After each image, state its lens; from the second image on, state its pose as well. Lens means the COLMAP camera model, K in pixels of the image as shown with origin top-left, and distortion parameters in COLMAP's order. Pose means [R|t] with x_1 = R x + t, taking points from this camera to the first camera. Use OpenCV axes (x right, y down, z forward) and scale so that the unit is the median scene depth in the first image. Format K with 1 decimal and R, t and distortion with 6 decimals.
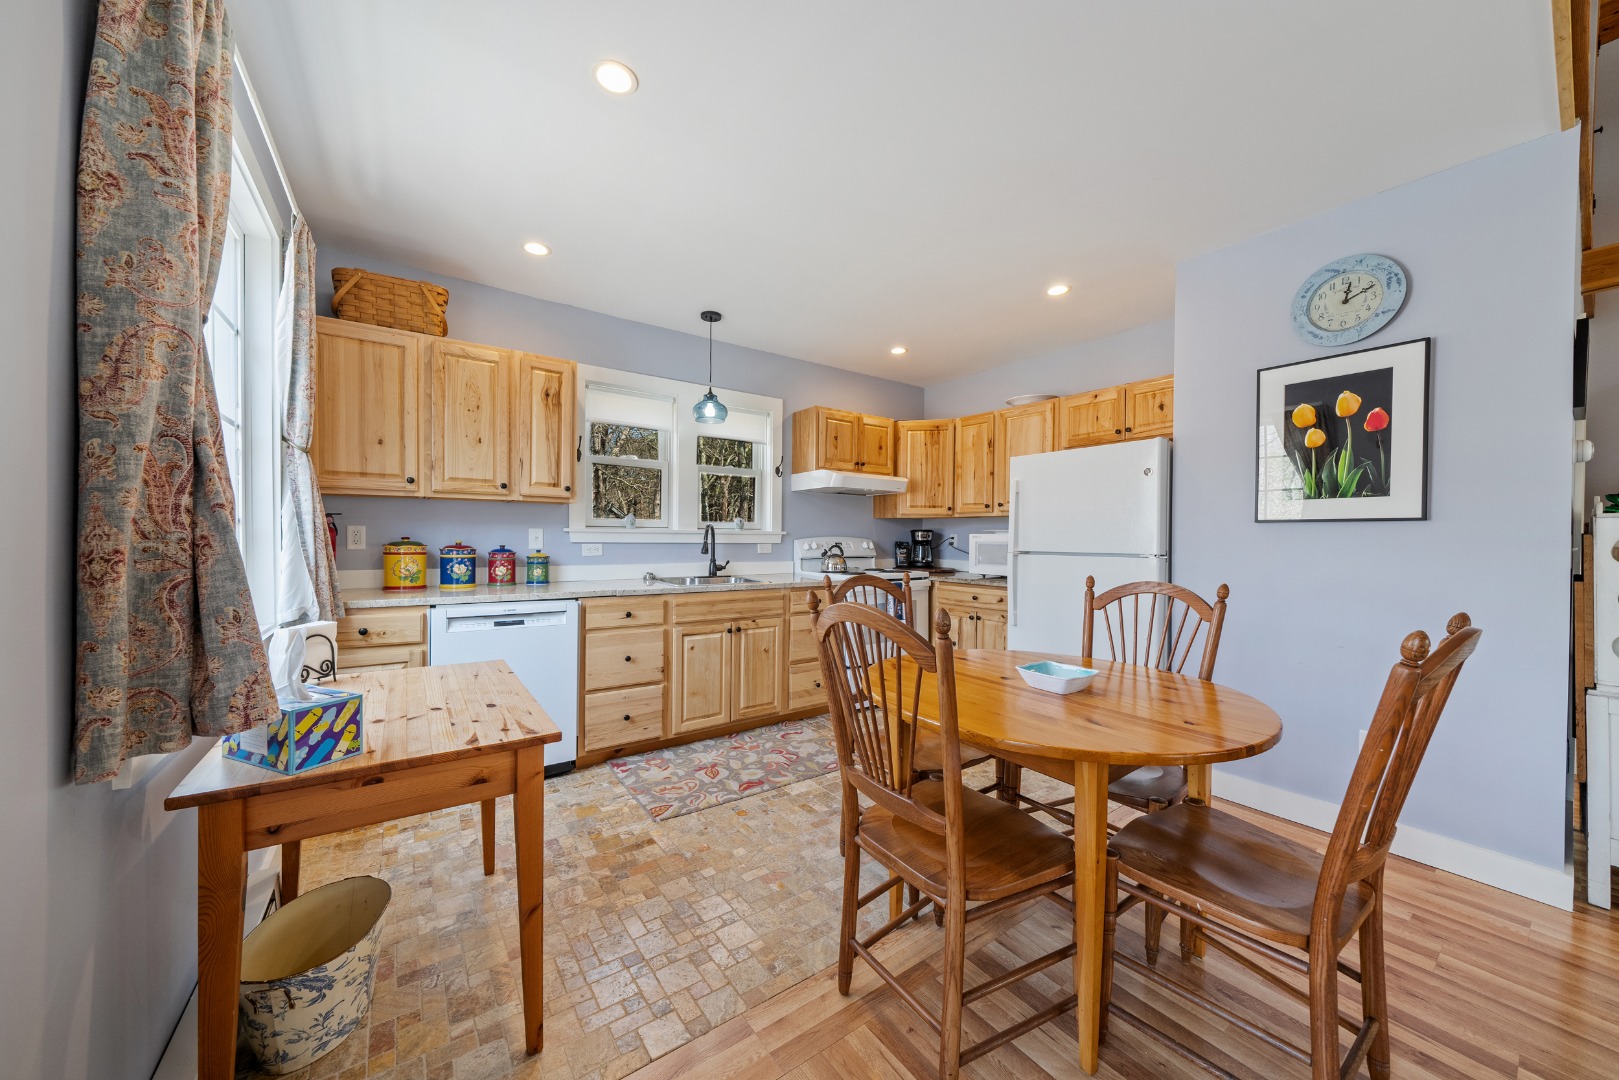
lens RADIAL K [[562.2, 0, 810.5], [0, 562.2, 541.6], [0, 0, 1]] dist [-0.002487, -0.000242]
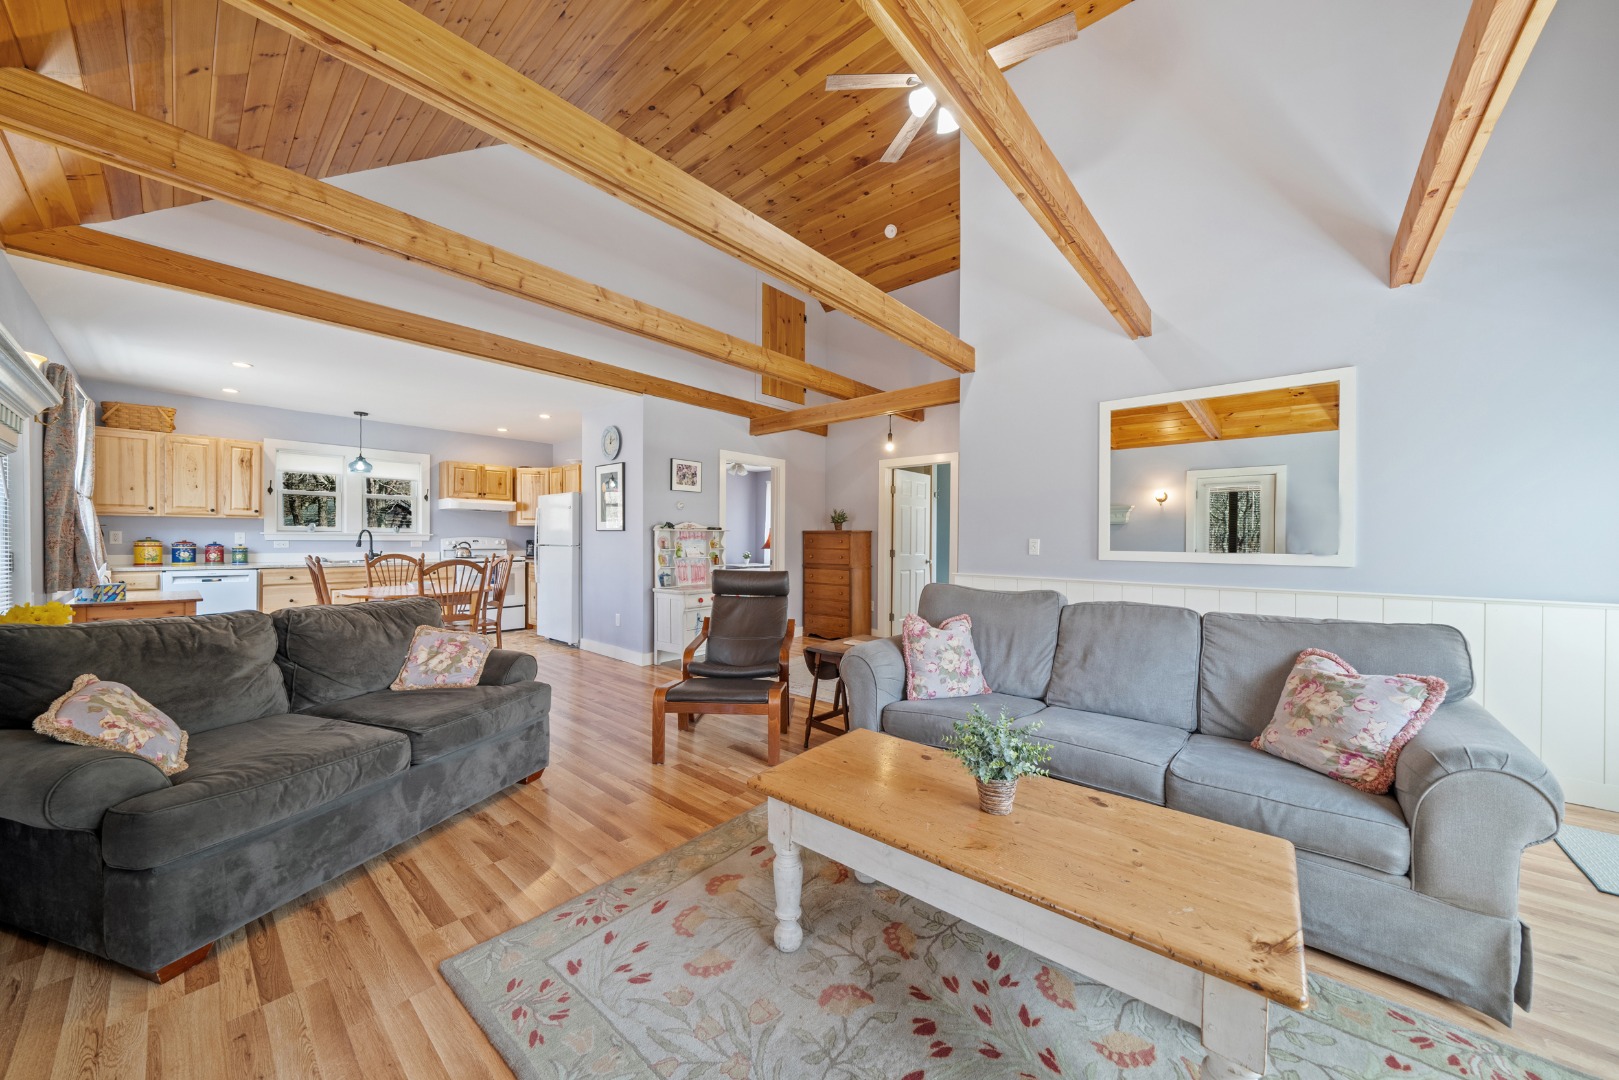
lens RADIAL K [[562.2, 0, 808.0], [0, 562.2, 542.3], [0, 0, 1]] dist [-0.002487, -0.000242]
pose [[0.974540, -0.001251, 0.224209, 0.970867], [0.000909, 0.999998, 0.001630, 0.007586], [-0.224210, -0.001384, 0.974540, -1.270846]]
